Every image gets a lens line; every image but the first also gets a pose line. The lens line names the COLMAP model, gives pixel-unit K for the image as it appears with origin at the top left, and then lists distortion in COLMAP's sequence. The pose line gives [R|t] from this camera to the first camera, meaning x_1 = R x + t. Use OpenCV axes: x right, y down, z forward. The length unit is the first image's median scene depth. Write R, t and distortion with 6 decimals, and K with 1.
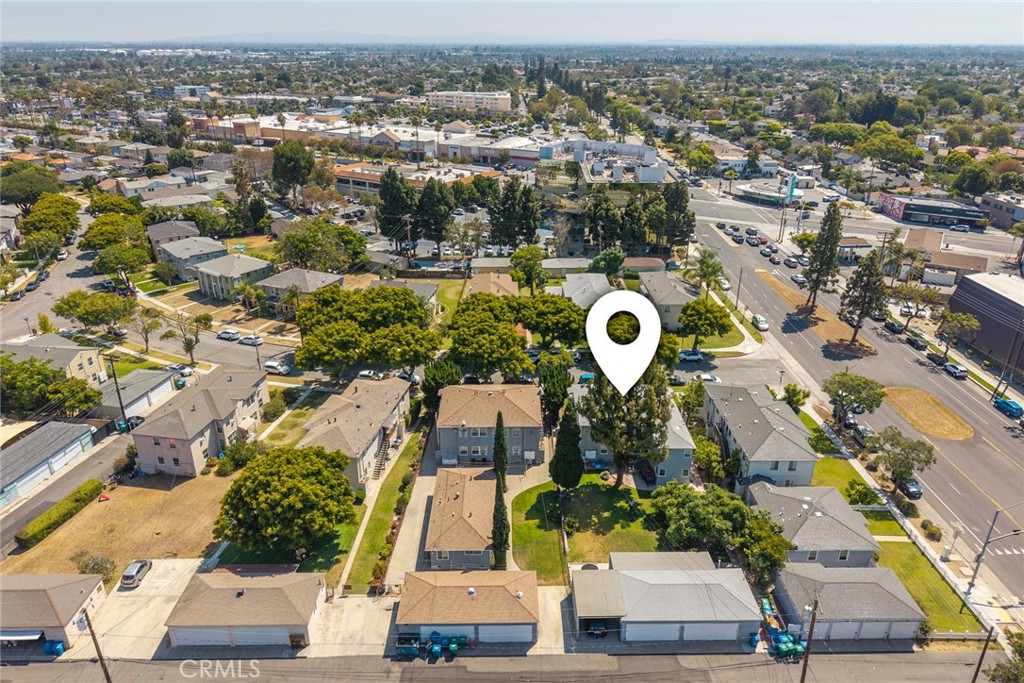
lens RADIAL K [[681.4, 0, 513.7], [0, 681.4, 355.4], [0, 0, 1]] dist [0.027961, -0.027217]
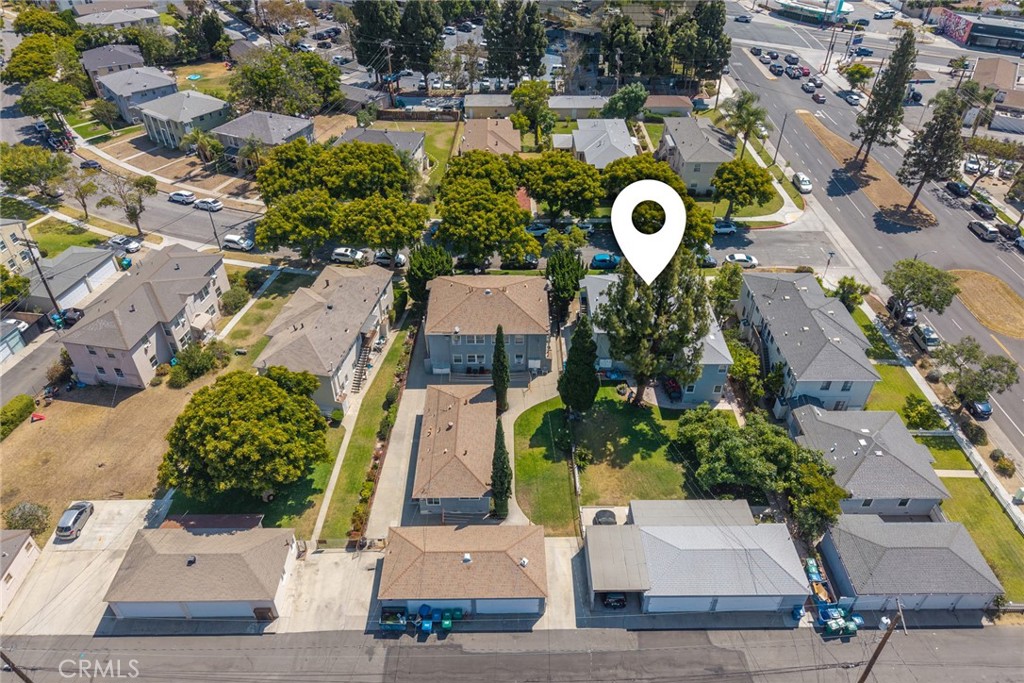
lens RADIAL K [[681.4, 0, 513.7], [0, 681.4, 355.4], [0, 0, 1]] dist [0.027961, -0.027217]
pose [[0.999993, 0.002524, 0.002676, -0.004508], [-0.003107, 0.968954, 0.247222, -0.065223], [-0.001969, -0.247228, 0.968955, 0.152859]]
